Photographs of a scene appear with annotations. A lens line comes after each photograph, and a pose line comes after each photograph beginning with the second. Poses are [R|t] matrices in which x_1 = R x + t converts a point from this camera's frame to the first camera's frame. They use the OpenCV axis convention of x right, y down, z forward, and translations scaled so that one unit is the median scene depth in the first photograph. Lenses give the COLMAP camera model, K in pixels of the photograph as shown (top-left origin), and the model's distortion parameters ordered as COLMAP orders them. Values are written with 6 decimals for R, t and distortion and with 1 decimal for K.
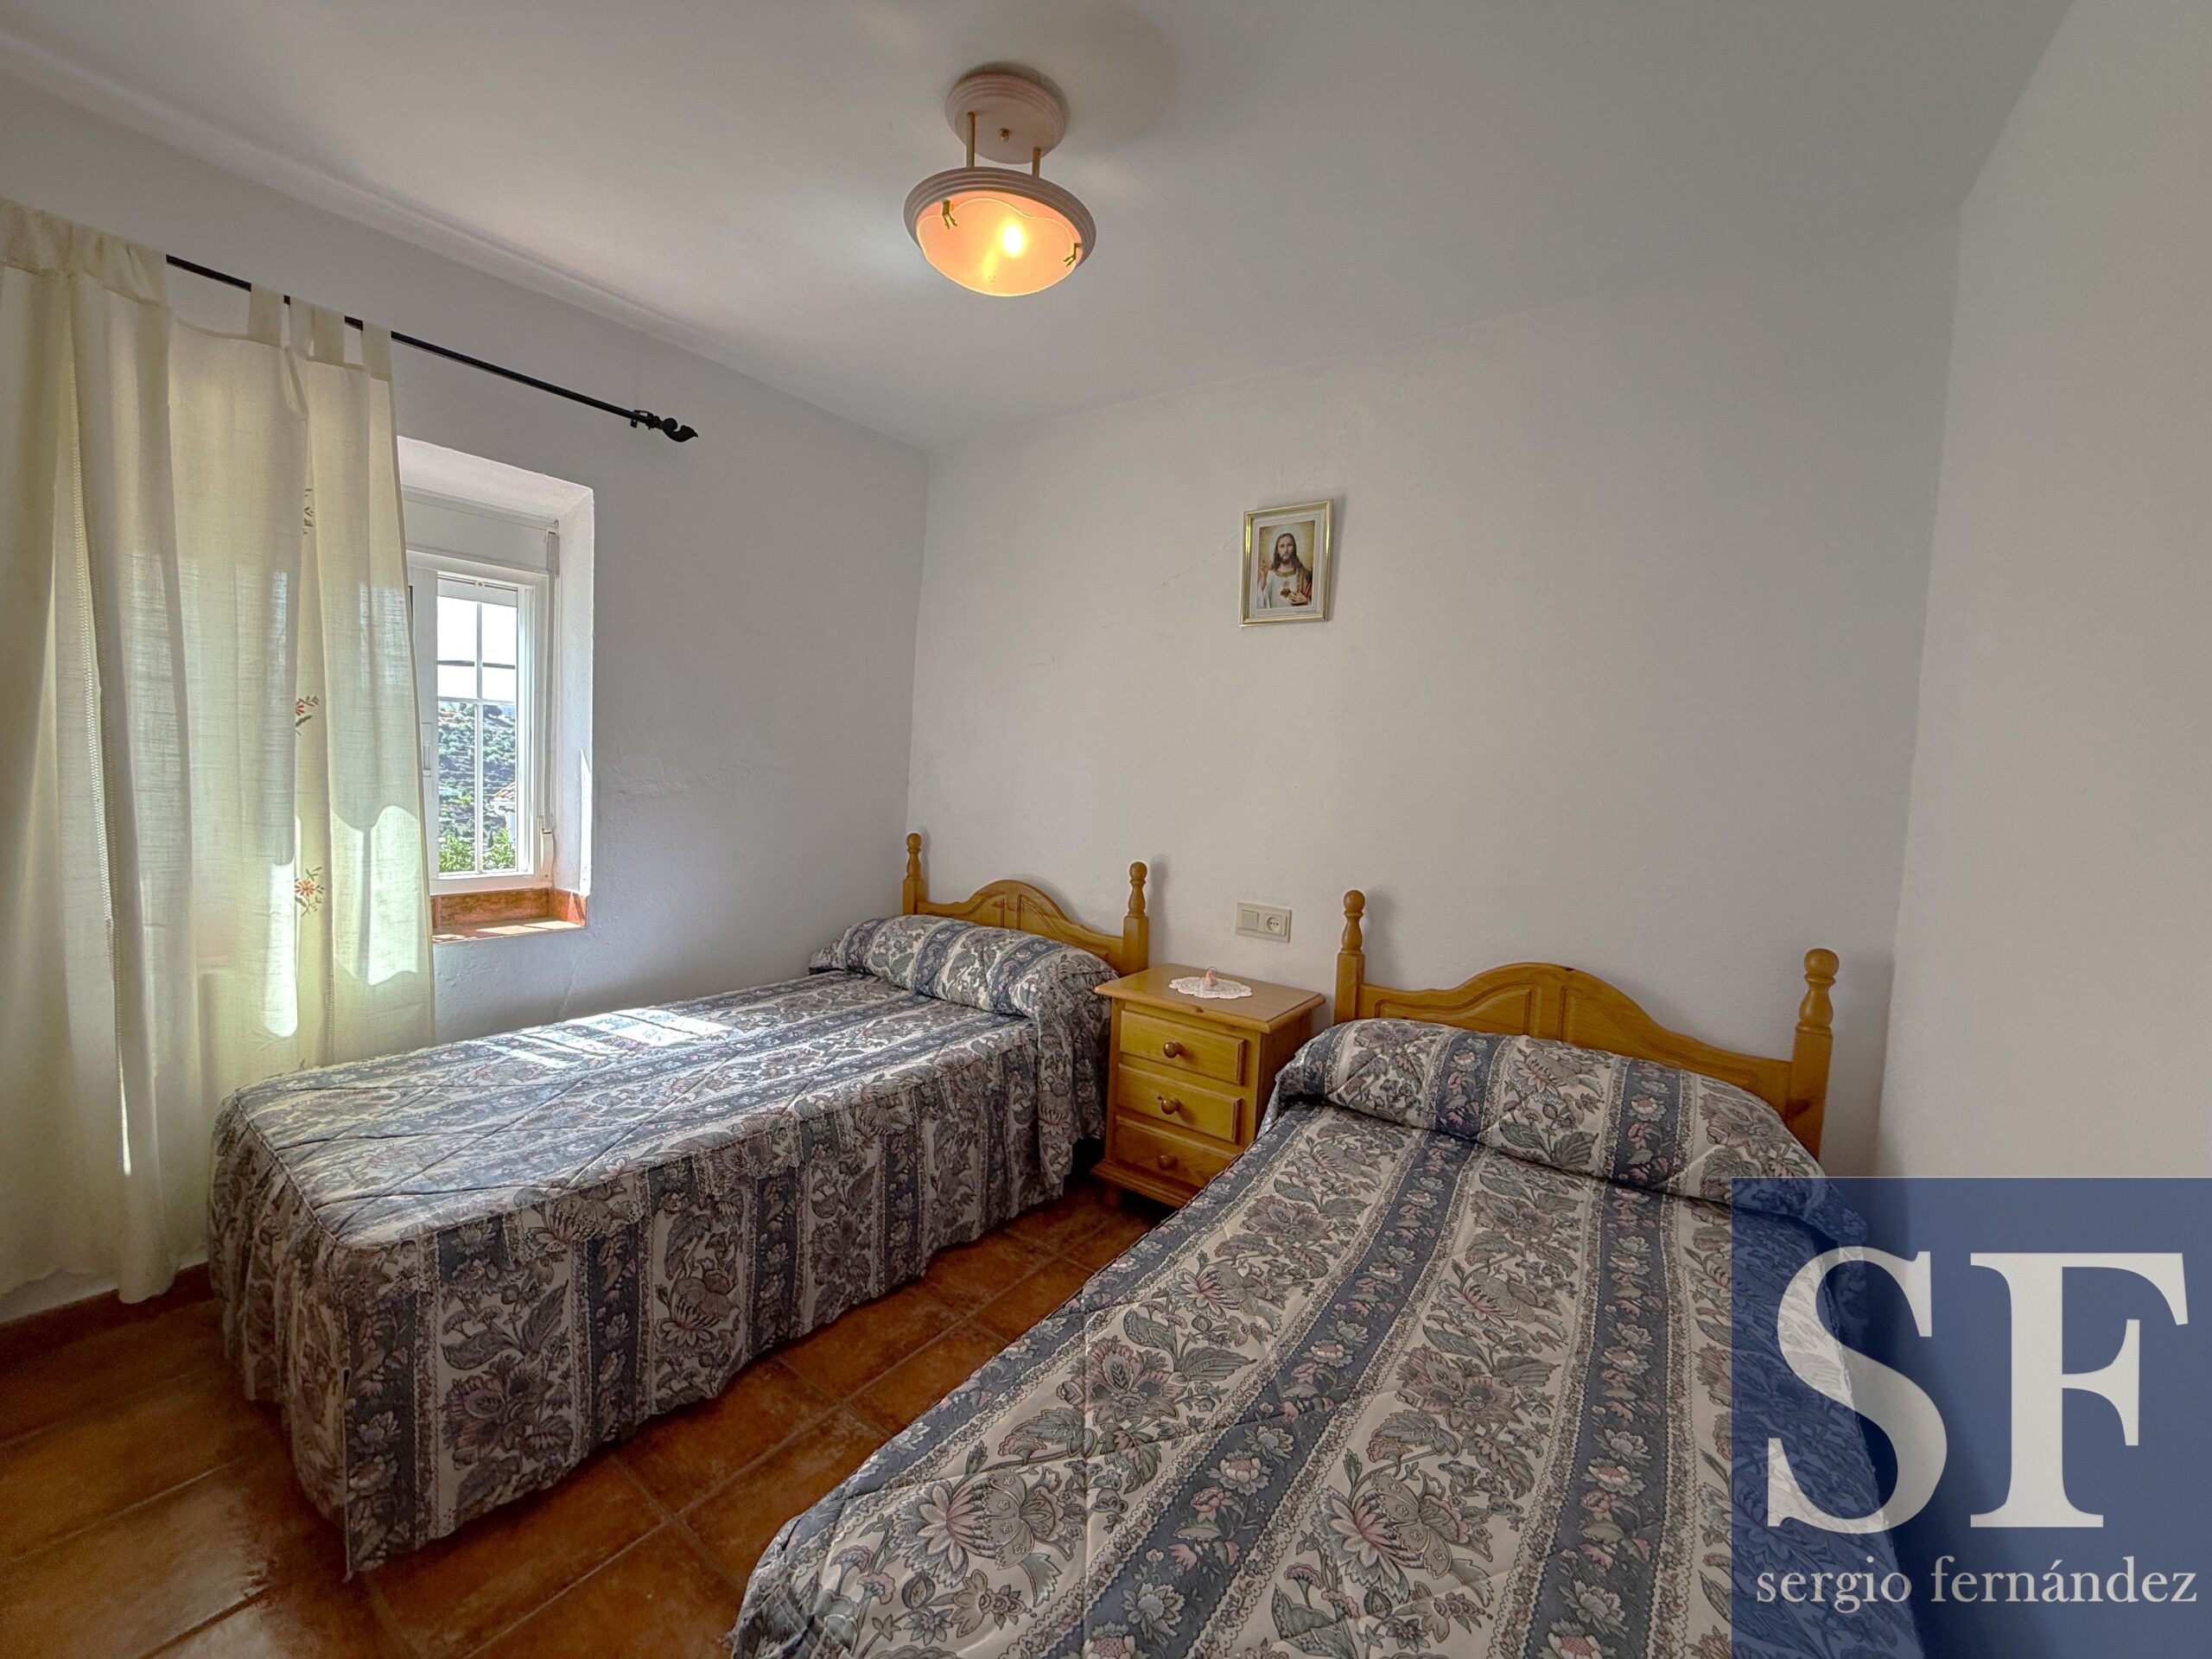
lens RADIAL K [[882.8, 0, 1096.8], [0, 882.8, 831.2], [0, 0, 1]] dist [-0.001120, 0.000106]
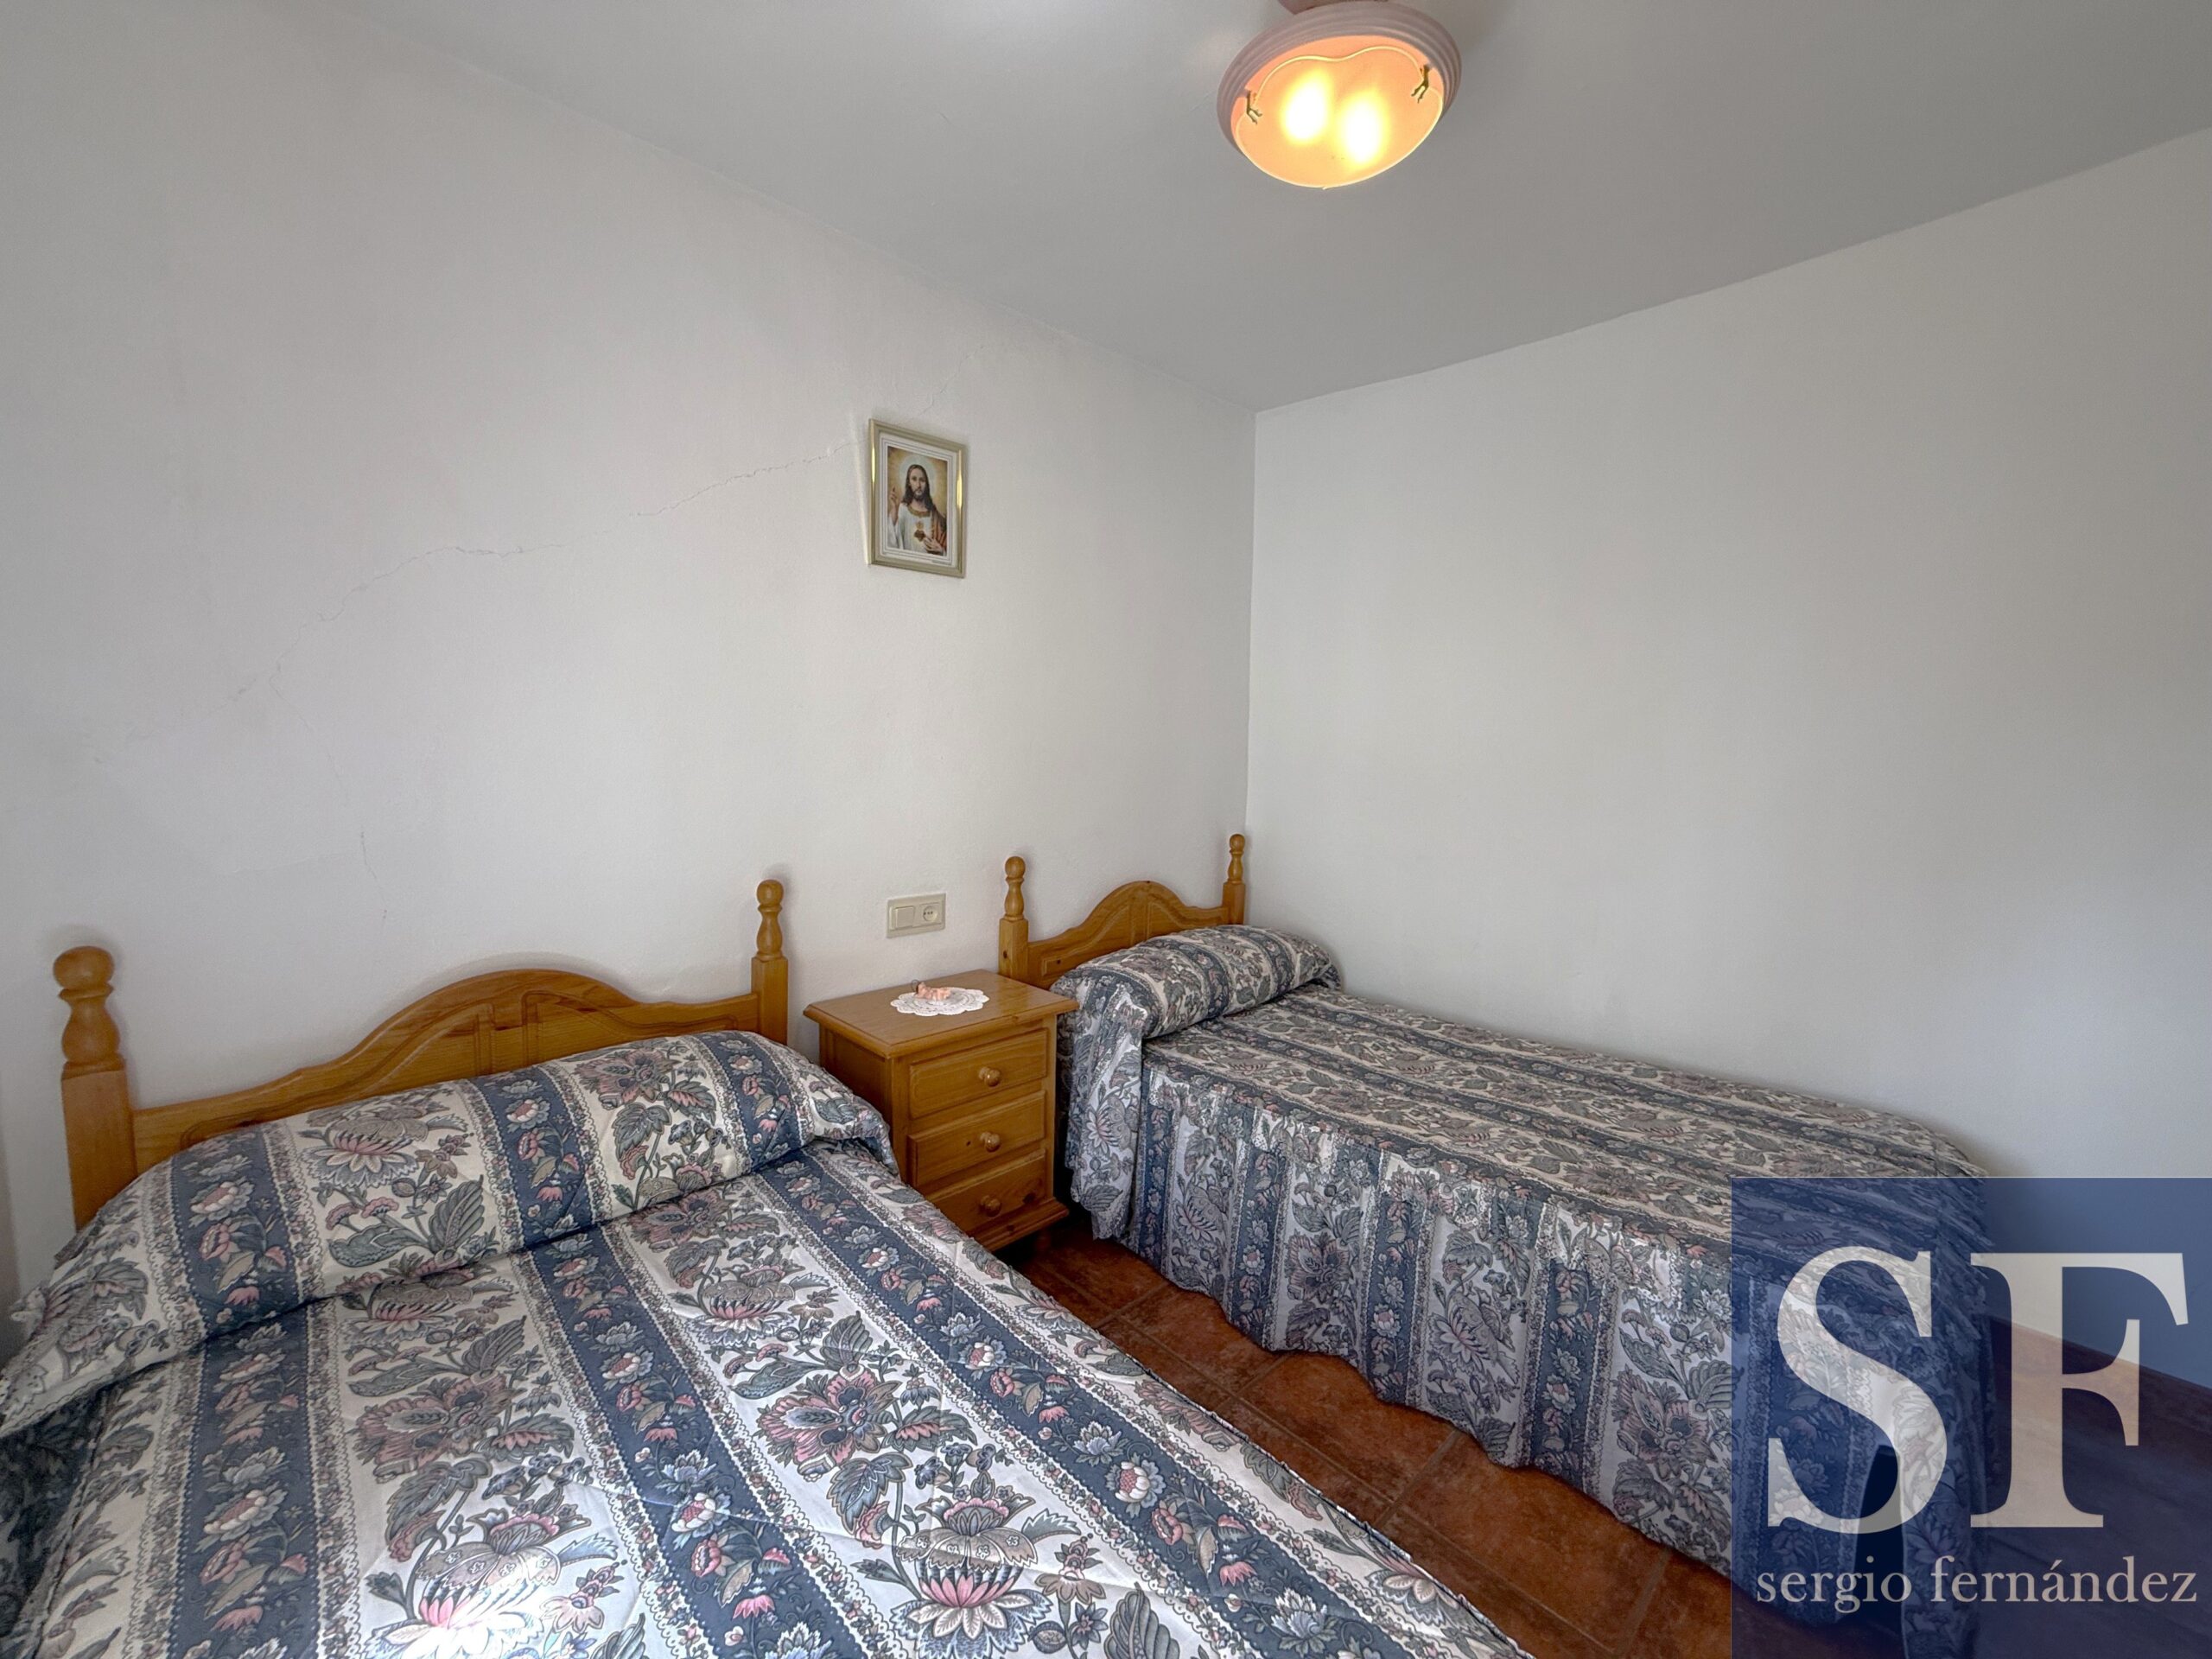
lens RADIAL K [[882.8, 0, 1107.1], [0, 882.8, 833.2], [0, 0, 1]] dist [-0.001120, 0.000106]
pose [[0.180359, -0.144968, 0.972859, -0.646019], [0.073608, 0.988295, 0.133621, -0.084264], [-0.980843, 0.047511, 0.188919, 0.677204]]
